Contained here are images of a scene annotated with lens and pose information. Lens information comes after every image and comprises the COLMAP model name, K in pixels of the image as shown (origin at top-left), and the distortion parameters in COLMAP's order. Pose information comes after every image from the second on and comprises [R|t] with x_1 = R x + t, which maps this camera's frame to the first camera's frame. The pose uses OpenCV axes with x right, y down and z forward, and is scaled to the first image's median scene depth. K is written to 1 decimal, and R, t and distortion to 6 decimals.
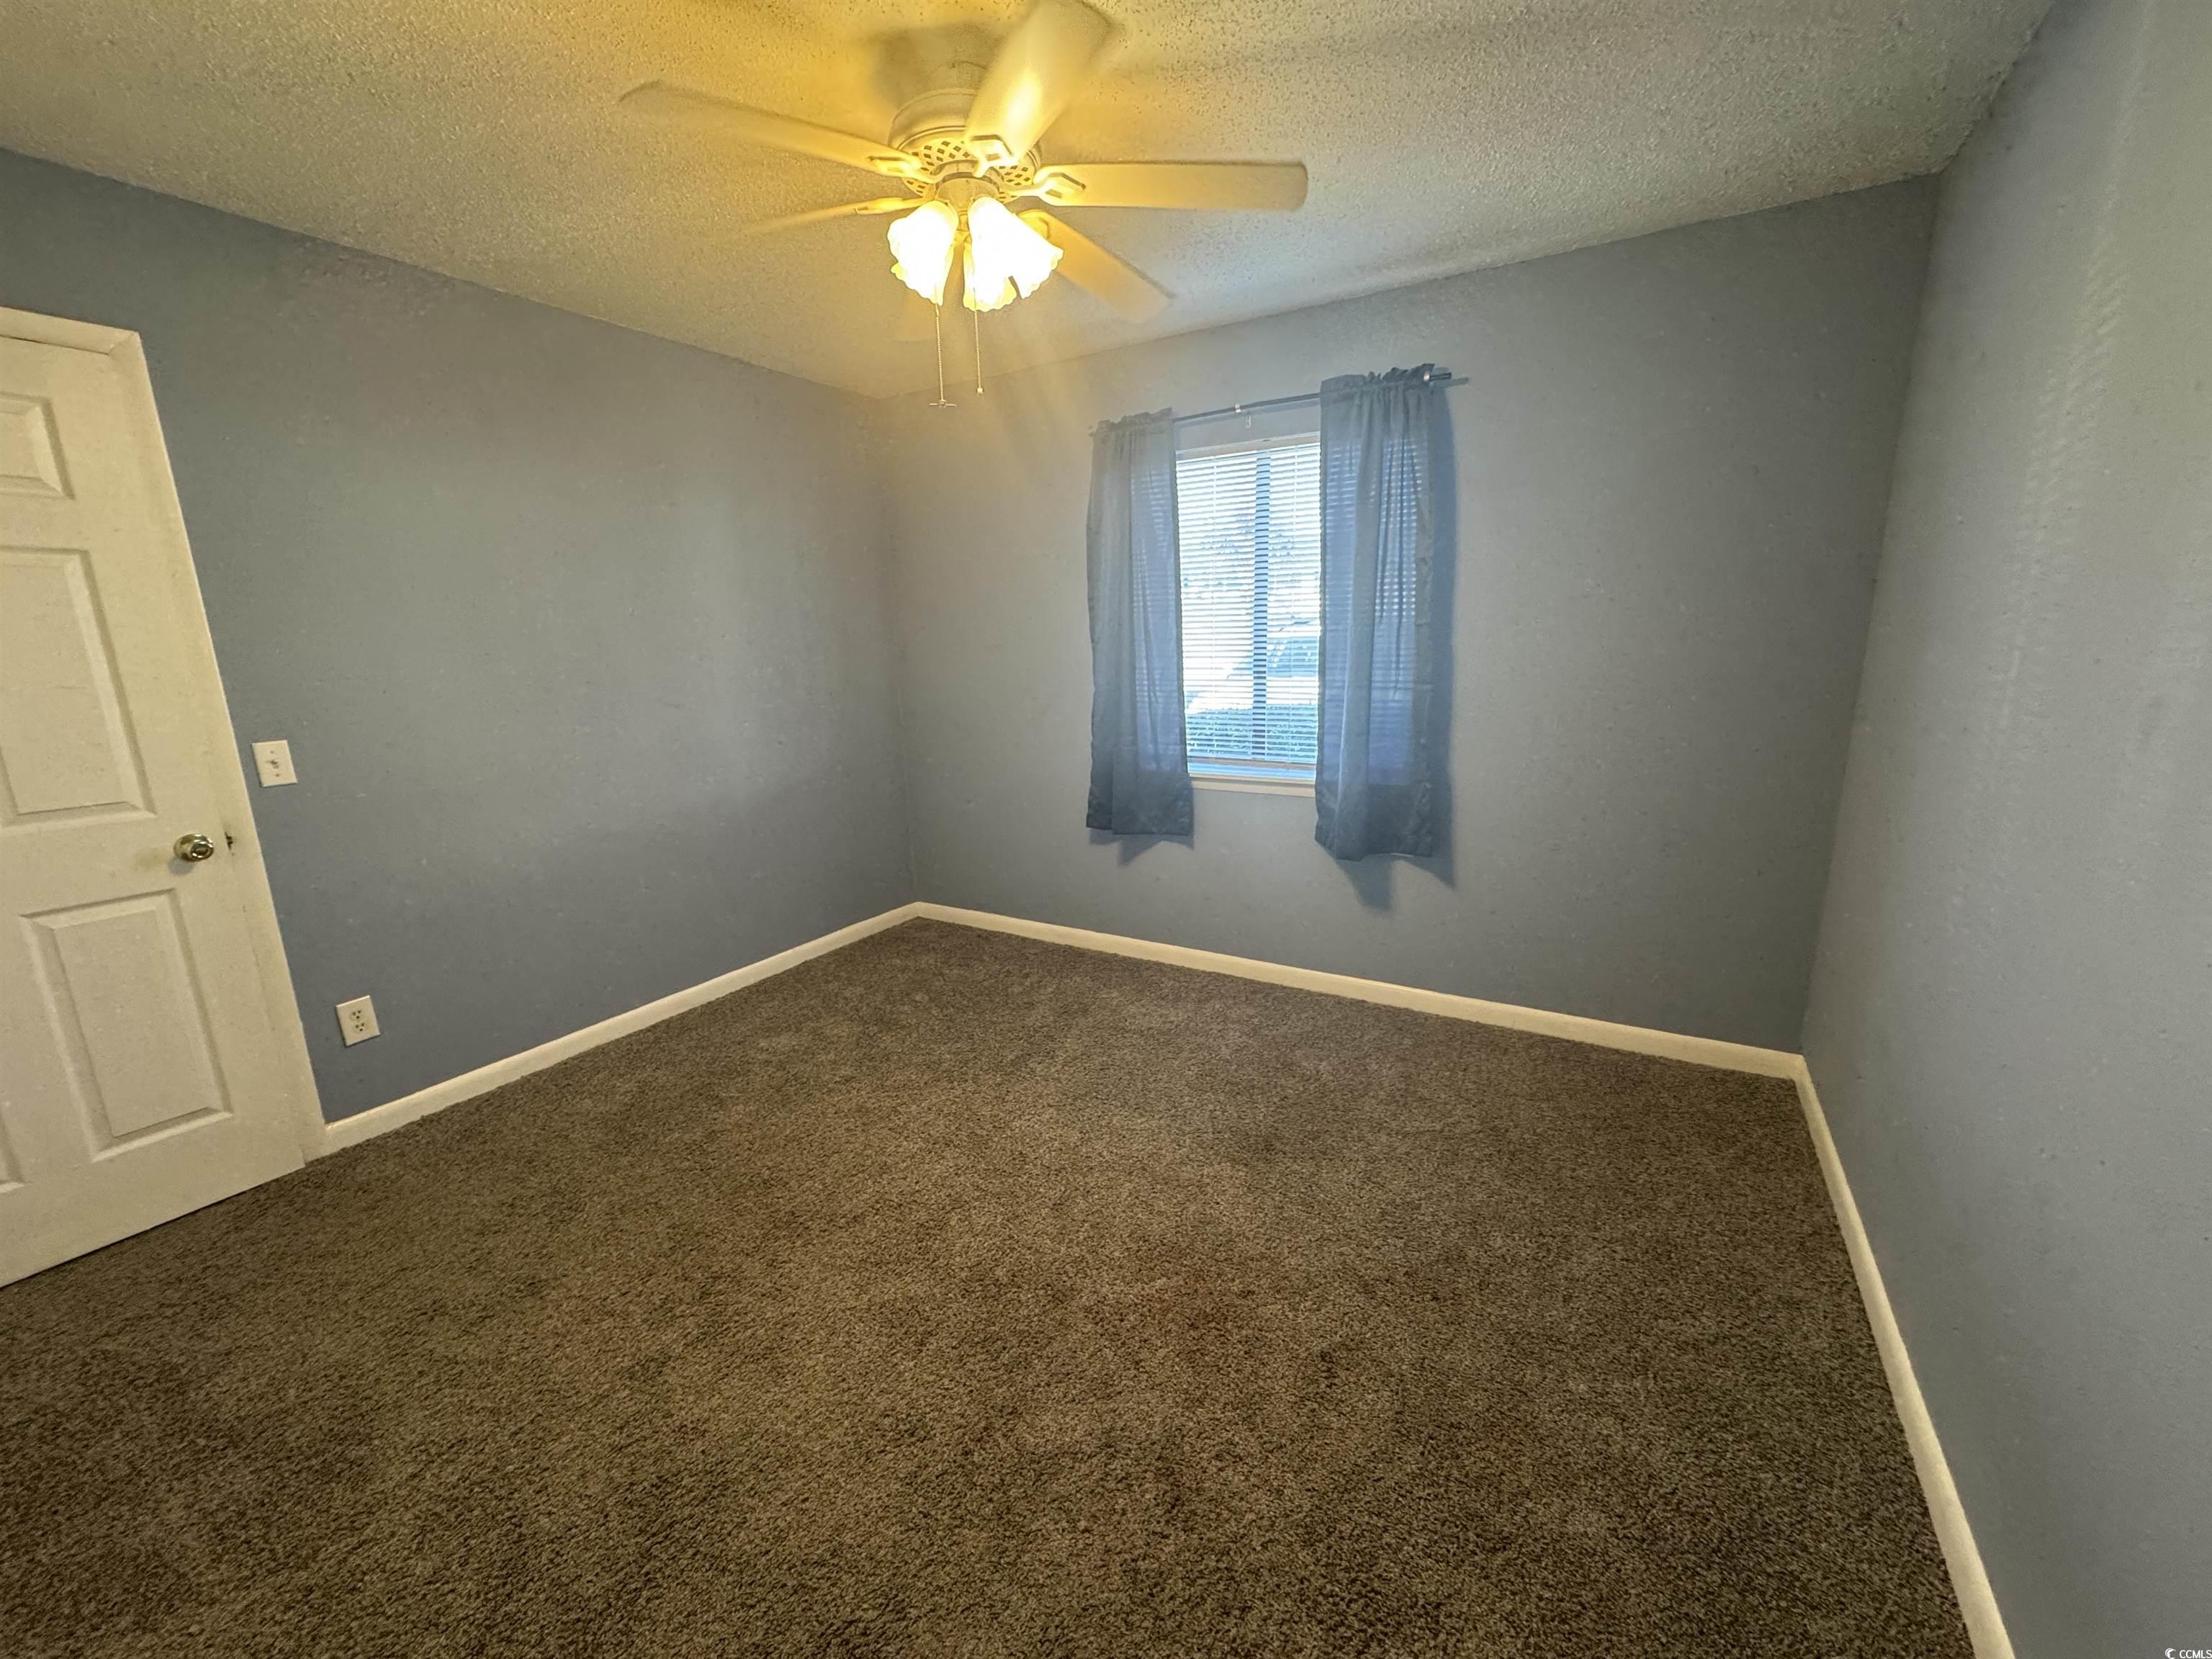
lens RADIAL K [[879.6, 0, 1103.6], [0, 879.6, 828.4], [0, 0, 1]] dist [-0.001925, -0.000656]
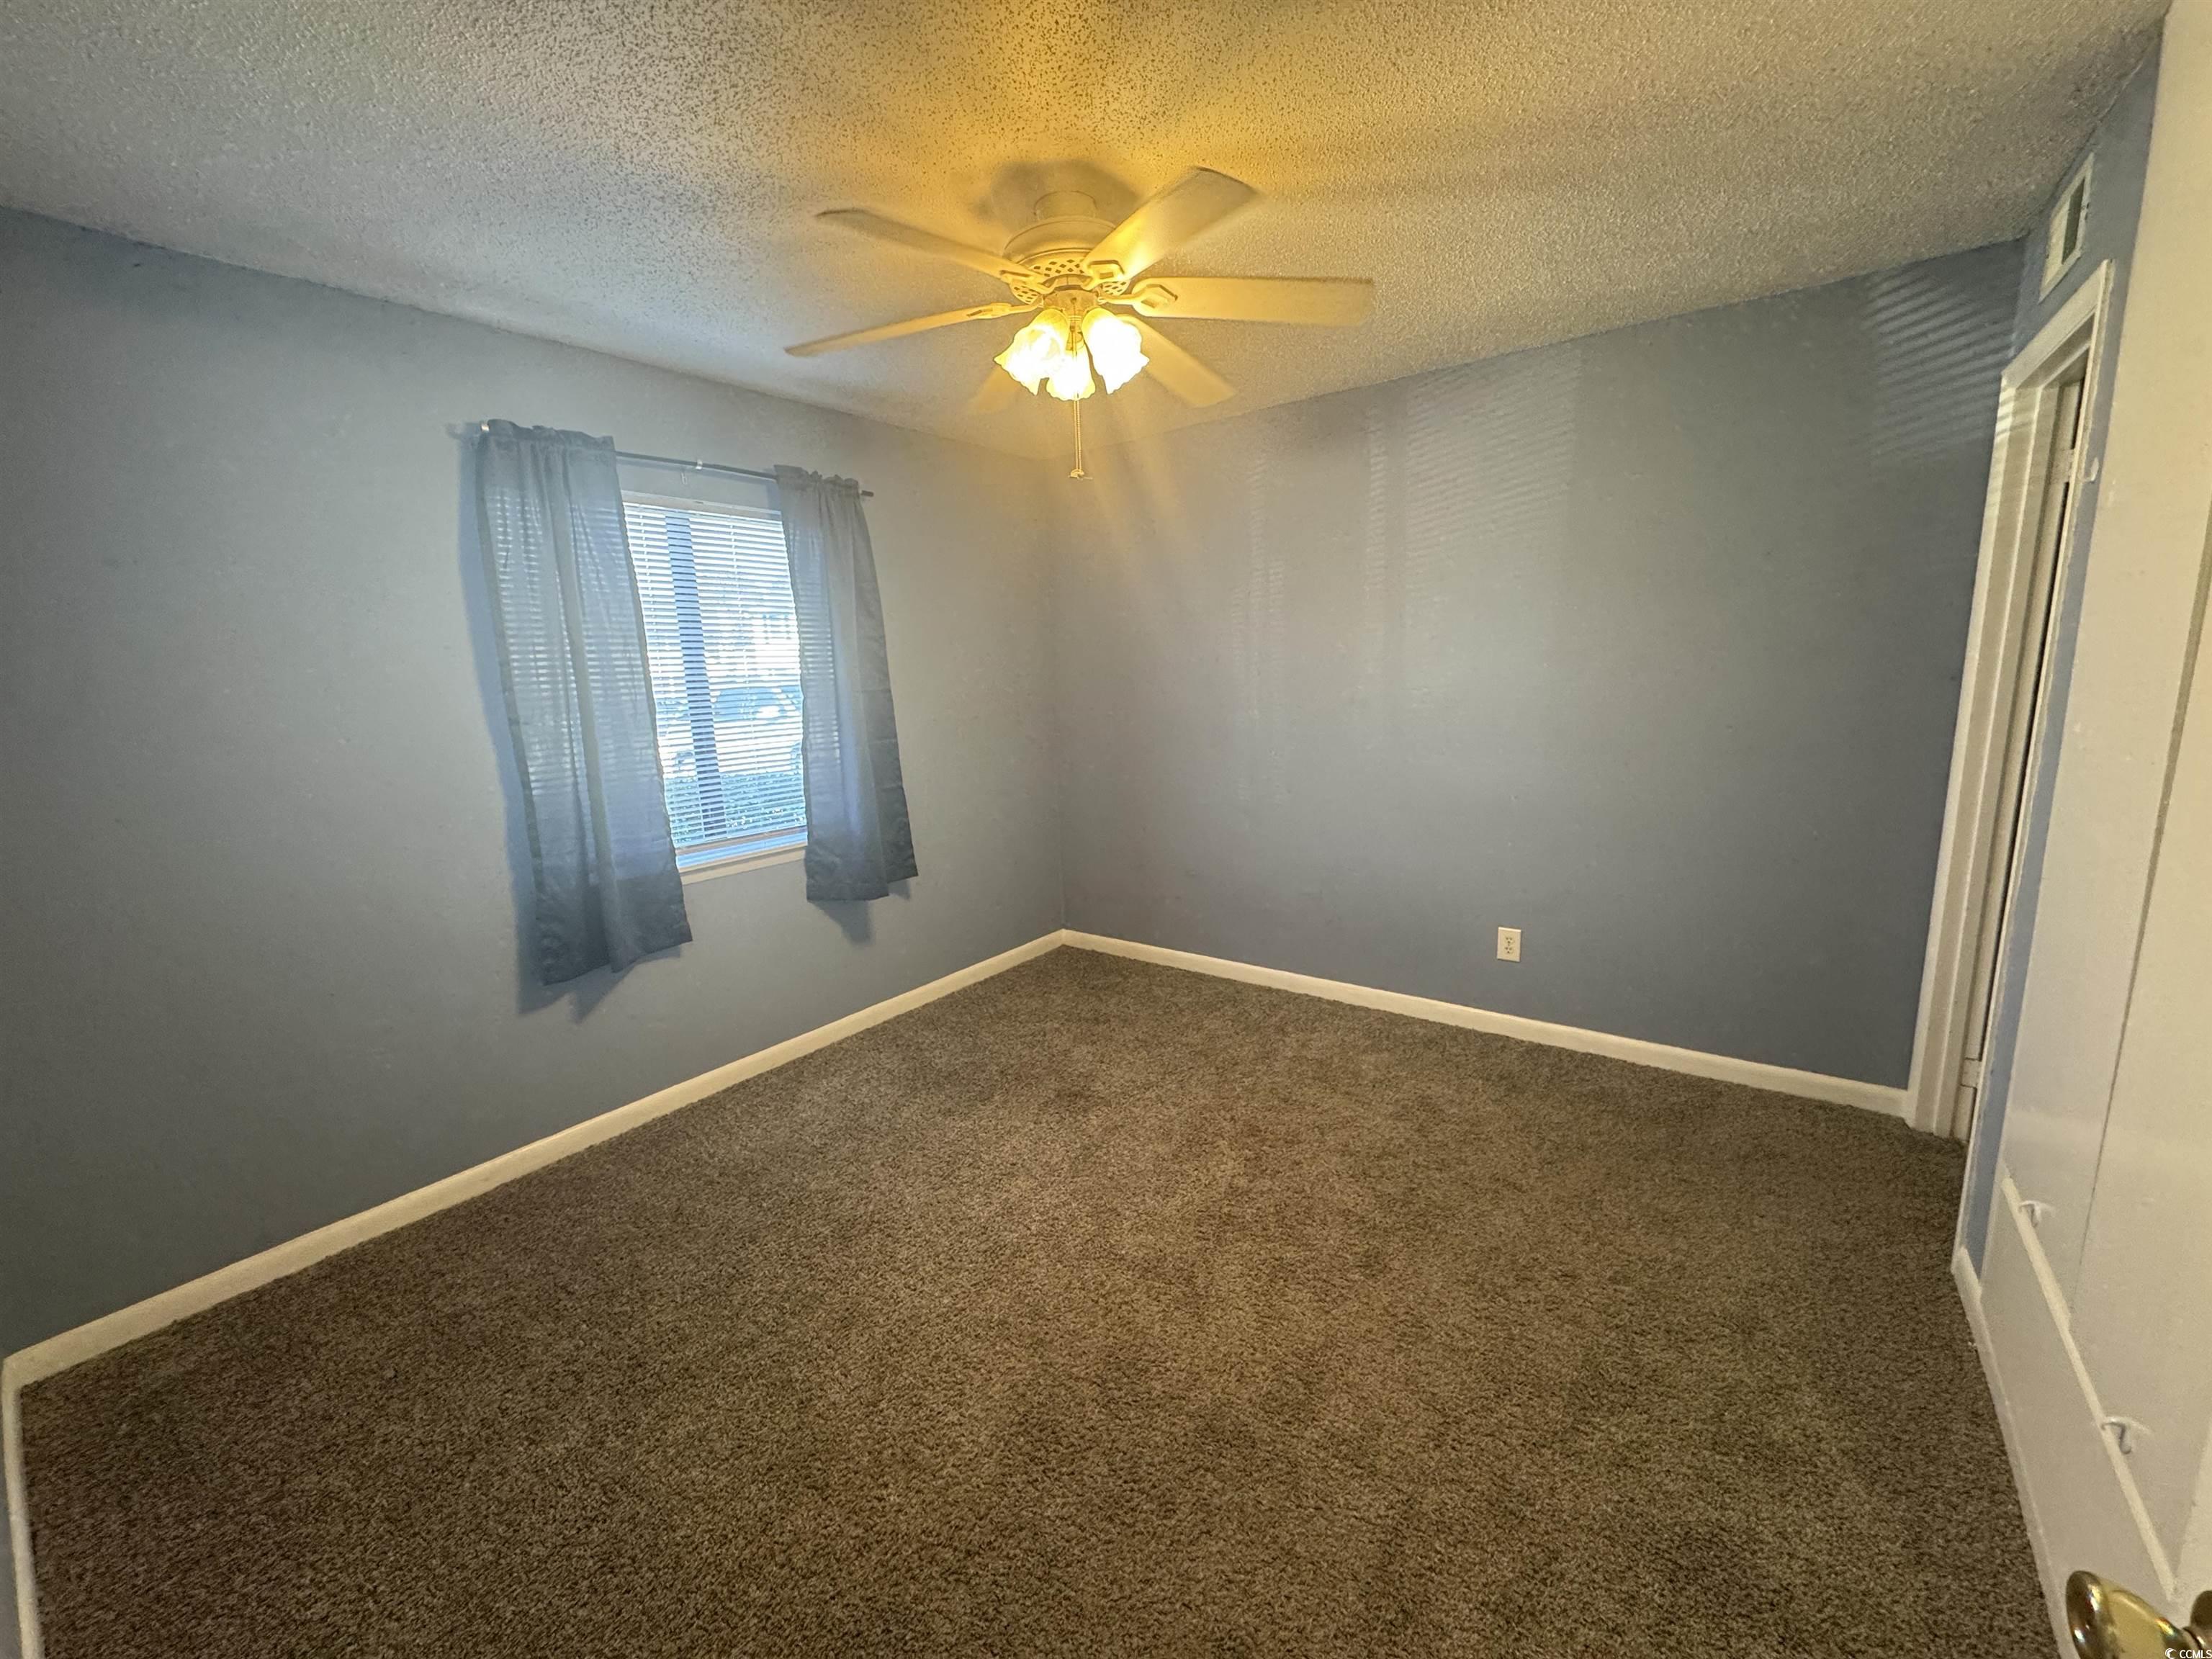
lens RADIAL K [[879.6, 0, 1103.6], [0, 879.6, 828.4], [0, 0, 1]] dist [-0.001925, -0.000656]
pose [[0.094844, -0.162621, 0.982120, -0.865596], [0.237003, 0.961888, 0.136383, -0.149985], [-0.966868, 0.219830, 0.129770, 0.613449]]
